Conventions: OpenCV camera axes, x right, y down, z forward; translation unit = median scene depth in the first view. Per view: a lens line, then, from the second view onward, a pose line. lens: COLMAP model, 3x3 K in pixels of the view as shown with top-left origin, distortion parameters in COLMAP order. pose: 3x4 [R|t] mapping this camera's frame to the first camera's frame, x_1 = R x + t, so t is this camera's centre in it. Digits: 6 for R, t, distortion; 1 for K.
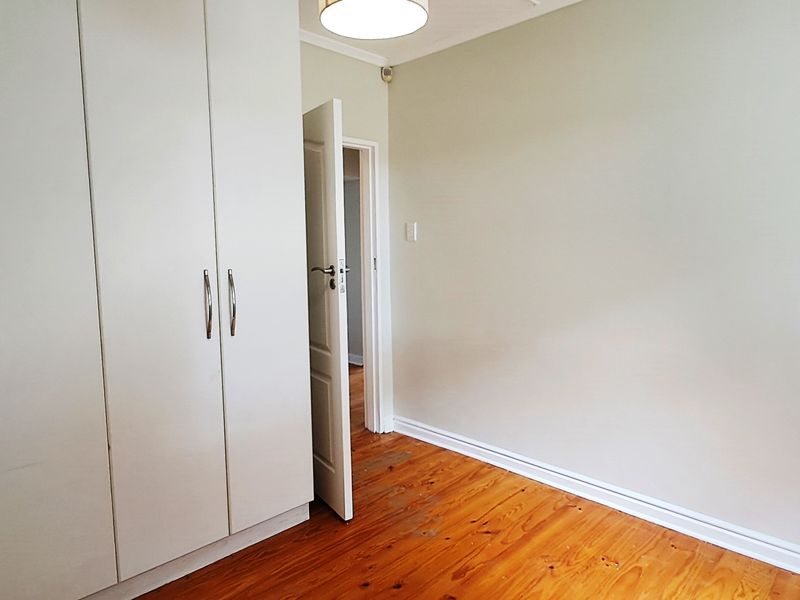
lens RADIAL K [[525.0, 0, 405.4], [0, 525.0, 296.0], [0, 0, 1]] dist [-0.000192, 0.000753]
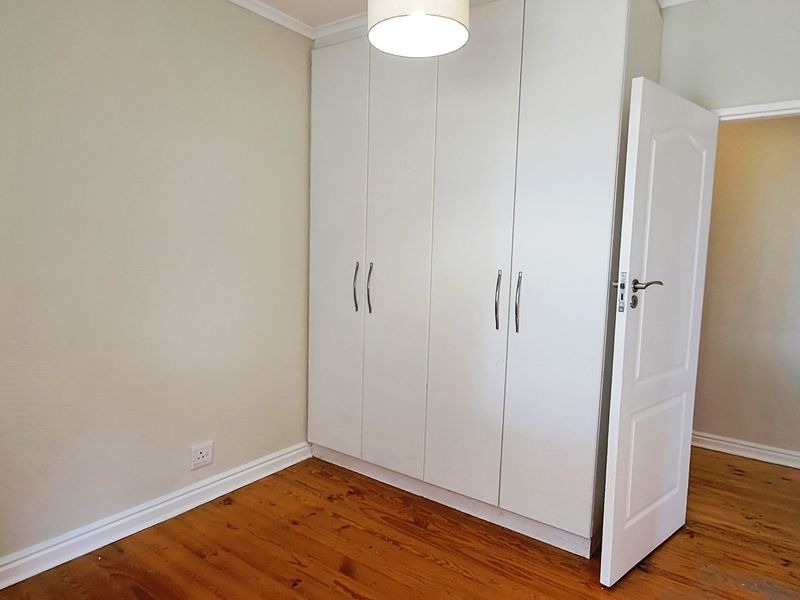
lens RADIAL K [[525.0, 0, 405.4], [0, 525.0, 296.0], [0, 0, 1]] dist [-0.000192, 0.000753]
pose [[0.144428, 0.105124, -0.983915, 0.721489], [-0.130791, 0.987645, 0.086323, -0.064949], [0.980833, 0.116220, 0.156393, 0.594260]]
